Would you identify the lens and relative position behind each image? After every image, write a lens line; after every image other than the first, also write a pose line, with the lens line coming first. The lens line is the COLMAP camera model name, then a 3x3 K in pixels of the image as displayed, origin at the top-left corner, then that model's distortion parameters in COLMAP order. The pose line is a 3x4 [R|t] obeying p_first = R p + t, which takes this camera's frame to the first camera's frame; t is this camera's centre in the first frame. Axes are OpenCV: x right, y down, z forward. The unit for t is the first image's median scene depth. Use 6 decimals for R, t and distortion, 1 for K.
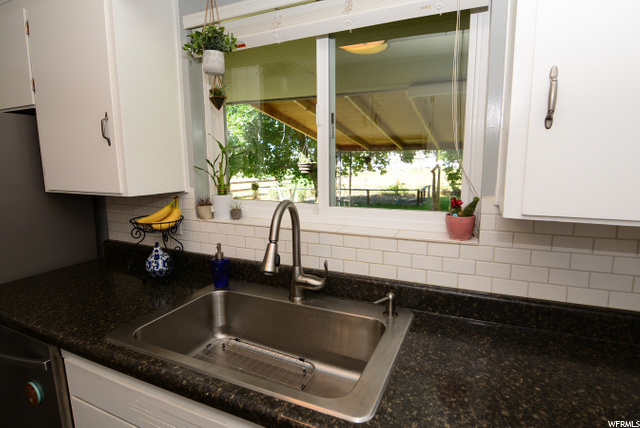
lens RADIAL K [[328.1, 0, 315.3], [0, 328.1, 212.3], [0, 0, 1]] dist [-0.020309, -0.001317]
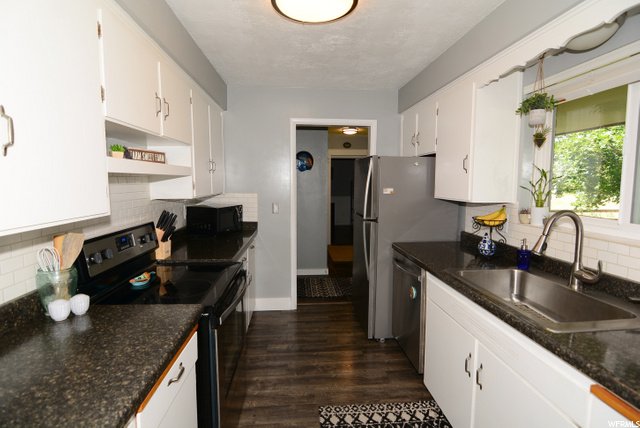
lens RADIAL K [[328.1, 0, 317.5], [0, 328.1, 211.6], [0, 0, 1]] dist [-0.020309, -0.001317]
pose [[0.485335, 0.089735, -0.869711, 0.496228], [-0.143527, 0.989402, 0.021991, 0.074194], [0.862467, 0.114154, 0.493071, -0.511306]]
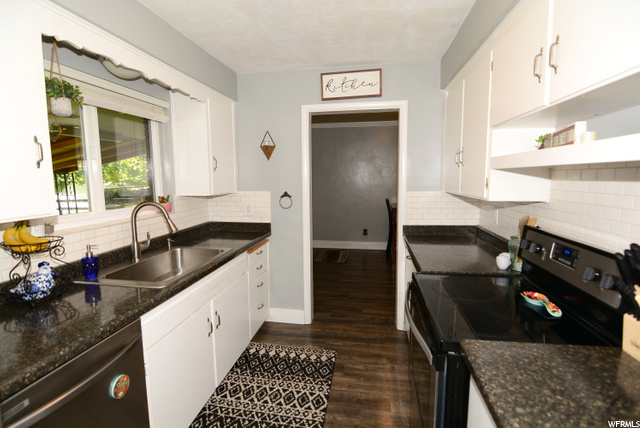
lens RADIAL K [[328.1, 0, 318.4], [0, 328.1, 214.8], [0, 0, 1]] dist [-0.020309, -0.001317]
pose [[-0.272282, -0.097886, 0.957226, -1.879413], [0.180890, 0.971868, 0.150838, -0.070081], [-0.945062, 0.214223, -0.246915, 0.381543]]
